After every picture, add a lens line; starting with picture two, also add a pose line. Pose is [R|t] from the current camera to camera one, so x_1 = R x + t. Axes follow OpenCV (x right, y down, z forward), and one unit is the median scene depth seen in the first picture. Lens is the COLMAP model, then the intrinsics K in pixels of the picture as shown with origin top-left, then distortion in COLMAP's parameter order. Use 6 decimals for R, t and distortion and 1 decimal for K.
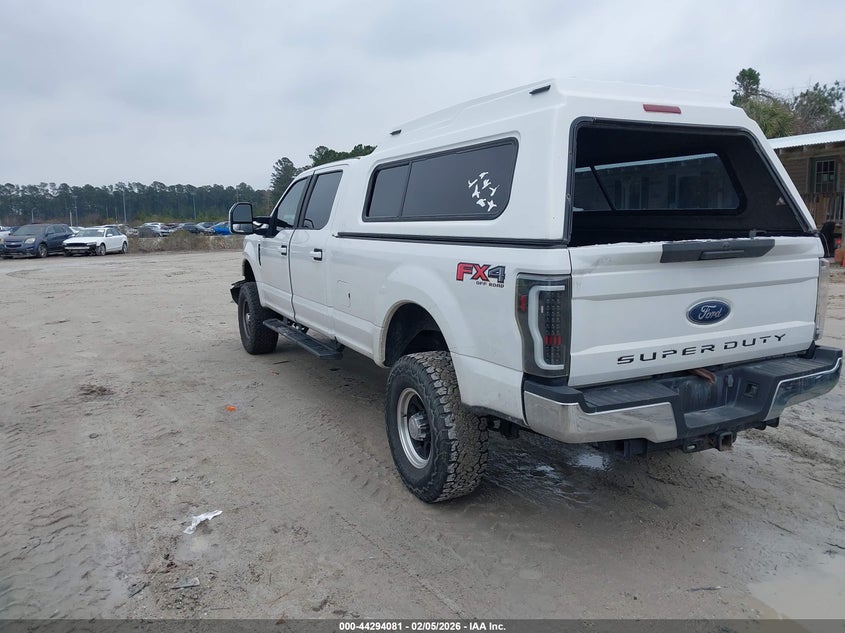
lens RADIAL K [[662.0, 0, 422.5], [0, 662.0, 316.5], [0, 0, 1]] dist [-0.001401, 0.007414]
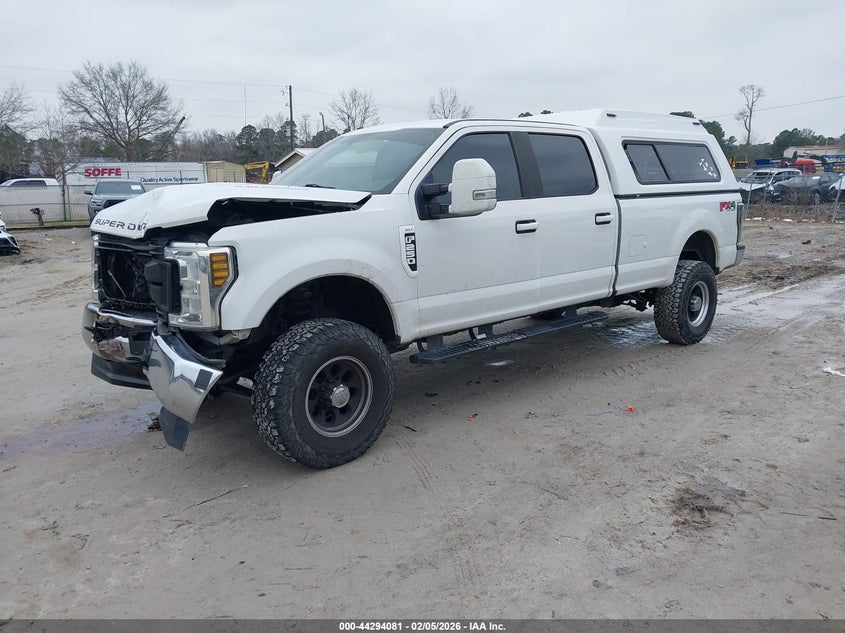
lens RADIAL K [[662.0, 0, 422.5], [0, 662.0, 316.5], [0, 0, 1]] dist [-0.001401, 0.007414]
pose [[-0.271263, -0.161986, 0.948776, -1.157283], [0.169070, 0.962391, 0.212649, -0.227180], [-0.947540, 0.218093, -0.233675, 1.655087]]
